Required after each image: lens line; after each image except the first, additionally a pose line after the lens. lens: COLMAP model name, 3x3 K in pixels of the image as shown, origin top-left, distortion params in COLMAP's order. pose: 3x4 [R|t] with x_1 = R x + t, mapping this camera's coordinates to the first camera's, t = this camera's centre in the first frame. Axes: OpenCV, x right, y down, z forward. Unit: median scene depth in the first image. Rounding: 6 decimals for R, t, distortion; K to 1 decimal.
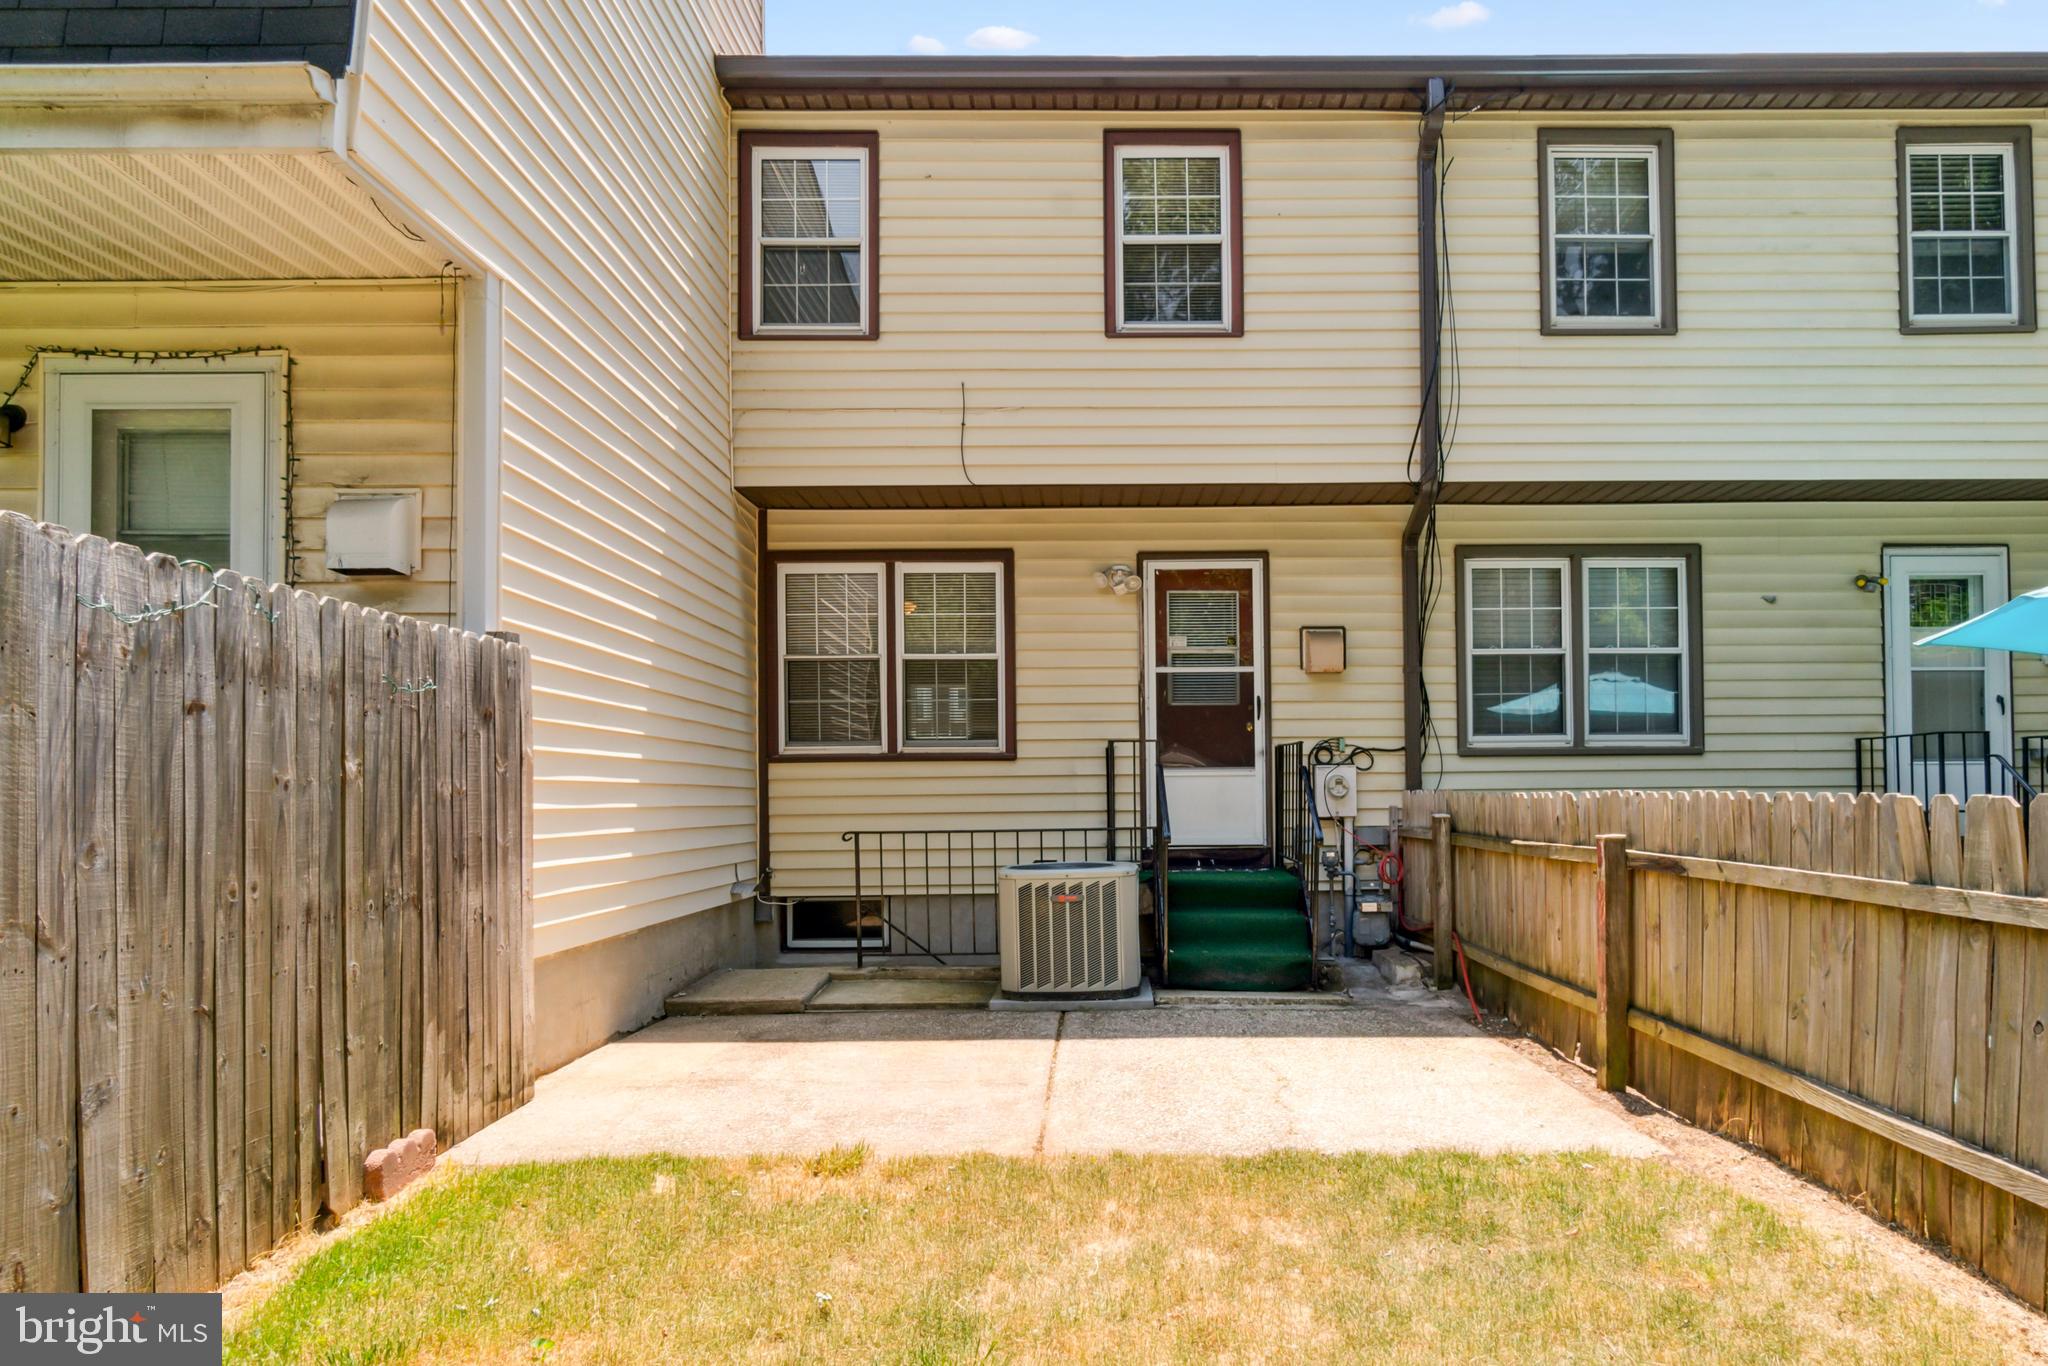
lens RADIAL K [[1565.6, 0, 1027.1], [0, 1565.6, 776.5], [0, 0, 1]] dist [-0.003090, 0.001272]
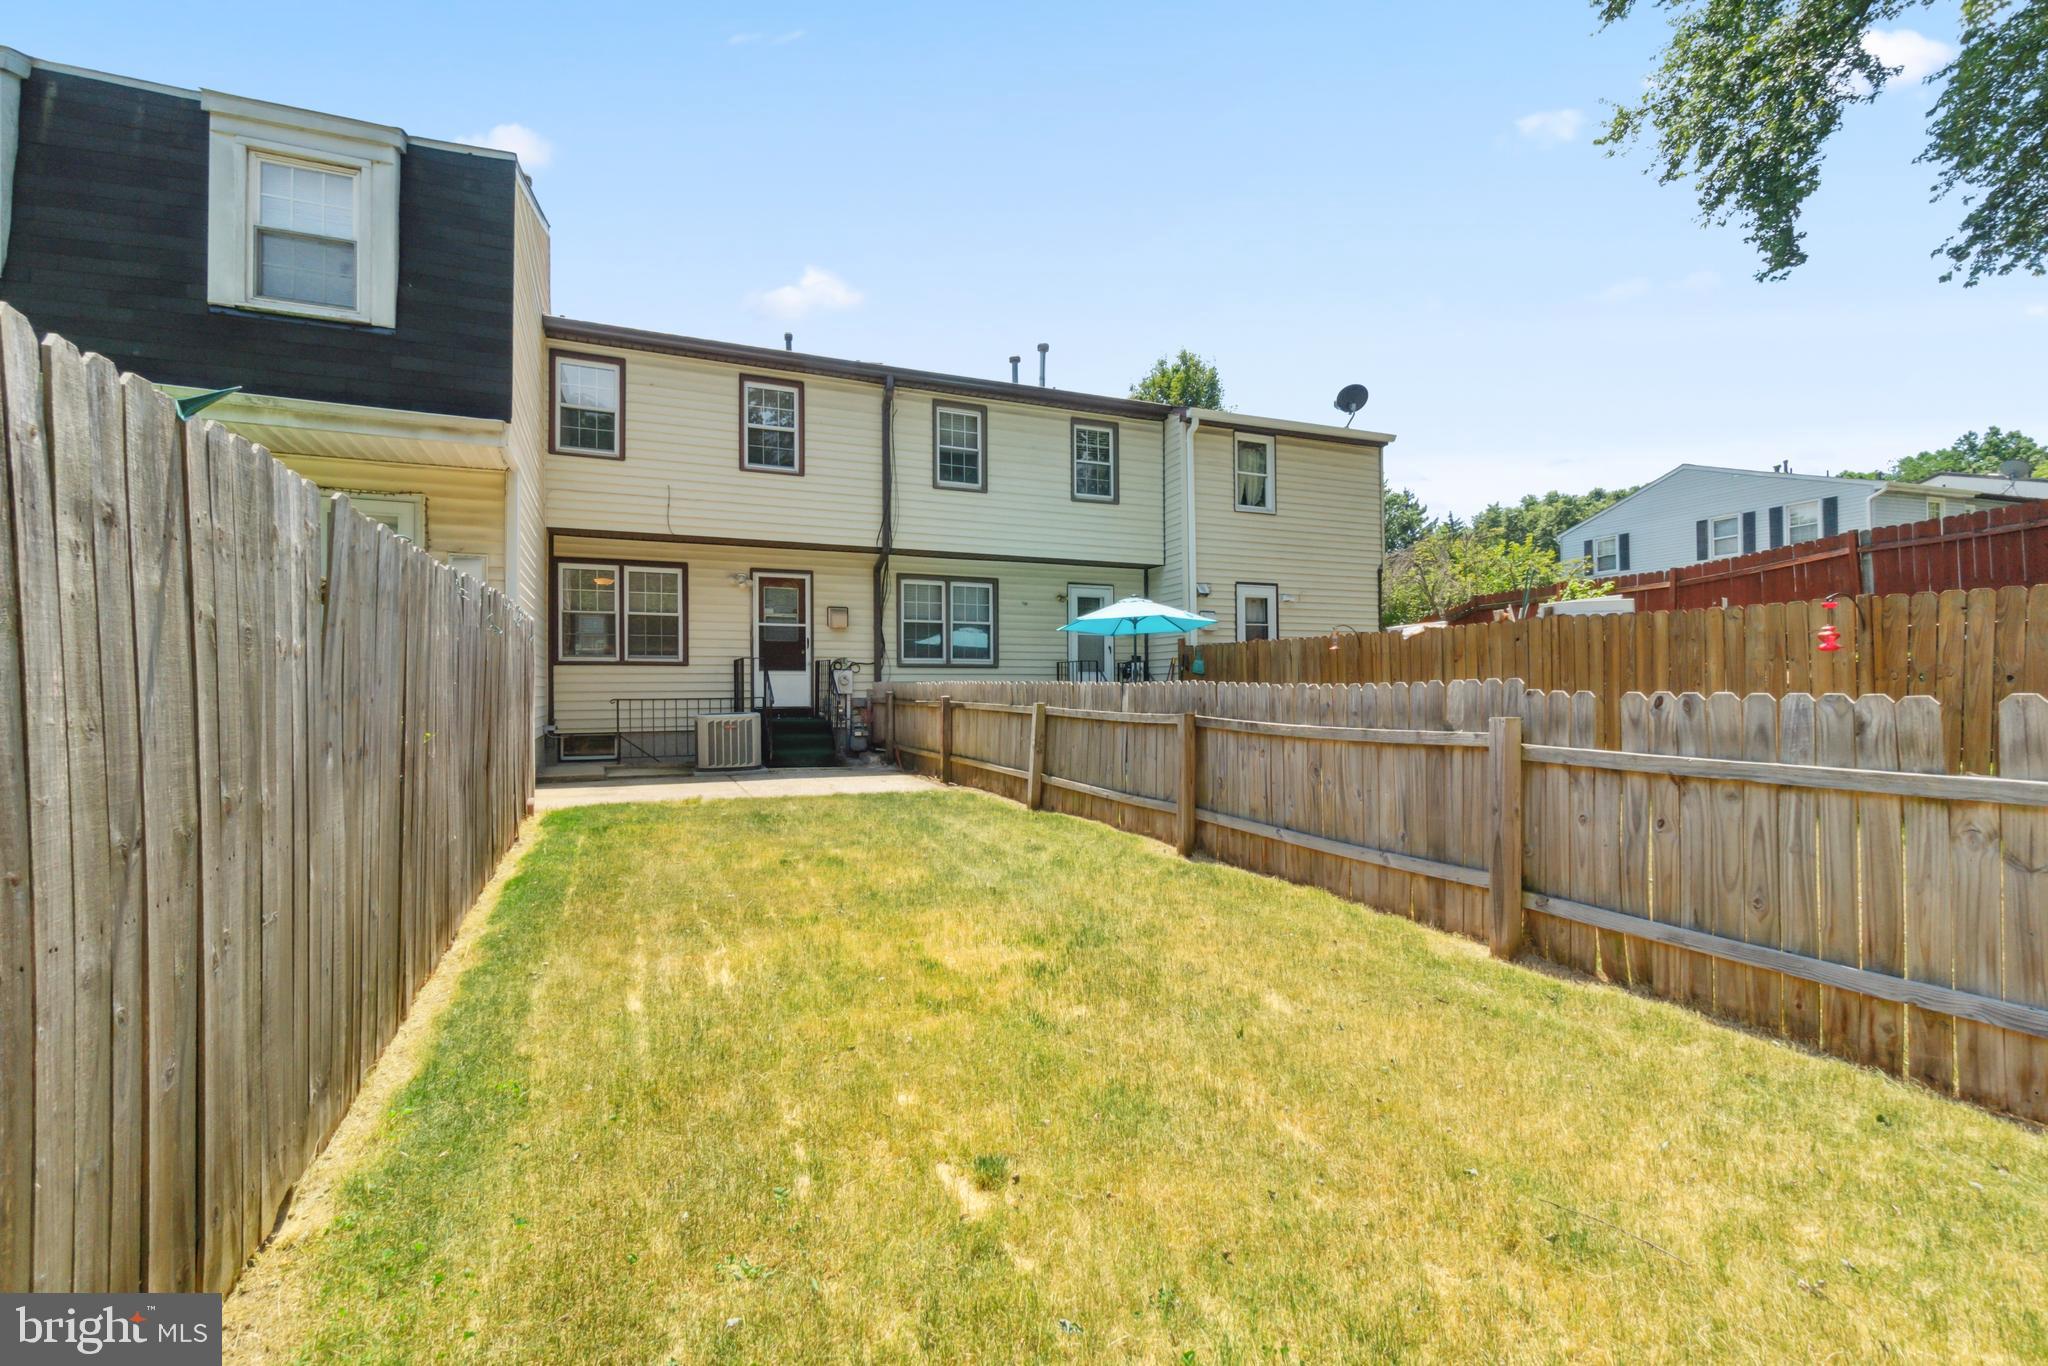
lens RADIAL K [[900.0, 0, 1018.2], [0, 900.0, 689.3], [0, 0, 1]] dist [-0.001176, 0.000121]
pose [[0.921193, 0.005360, 0.389070, -0.075177], [-0.011306, 0.999852, 0.012994, 0.000451], [-0.388942, -0.016369, 0.921117, -0.289312]]
